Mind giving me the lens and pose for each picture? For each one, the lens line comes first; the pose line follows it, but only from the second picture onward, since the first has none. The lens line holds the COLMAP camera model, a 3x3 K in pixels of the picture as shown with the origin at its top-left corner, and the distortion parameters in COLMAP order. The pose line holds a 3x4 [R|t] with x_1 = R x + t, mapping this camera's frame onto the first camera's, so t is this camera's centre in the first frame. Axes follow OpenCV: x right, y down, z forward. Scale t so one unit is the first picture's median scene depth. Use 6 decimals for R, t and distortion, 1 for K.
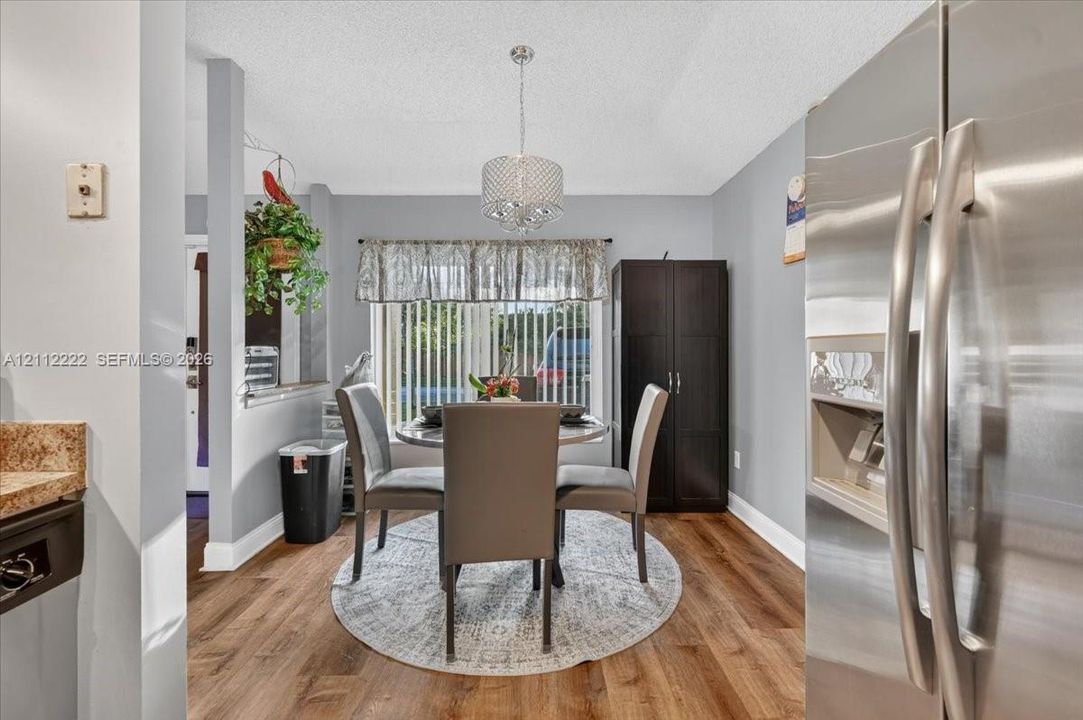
lens RADIAL K [[457.9, 0, 540.1], [0, 457.9, 345.8], [0, 0, 1]] dist [-0.000787, -0.000091]
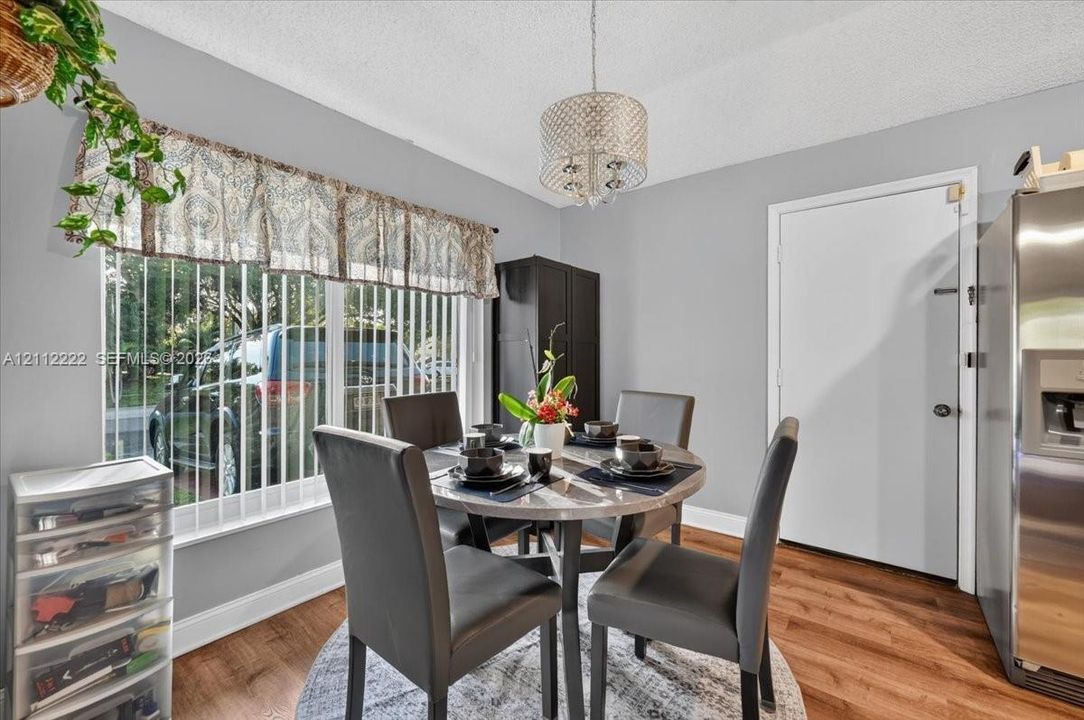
lens RADIAL K [[434.8, 0, 547.4], [0, 434.8, 353.3], [0, 0, 1]] dist [0.000411, -0.000149]
pose [[0.622791, 0.000059, 0.782388, -0.437007], [-0.004992, 0.999980, 0.003899, 0.000065], [-0.782372, -0.006334, 0.622779, 0.407694]]
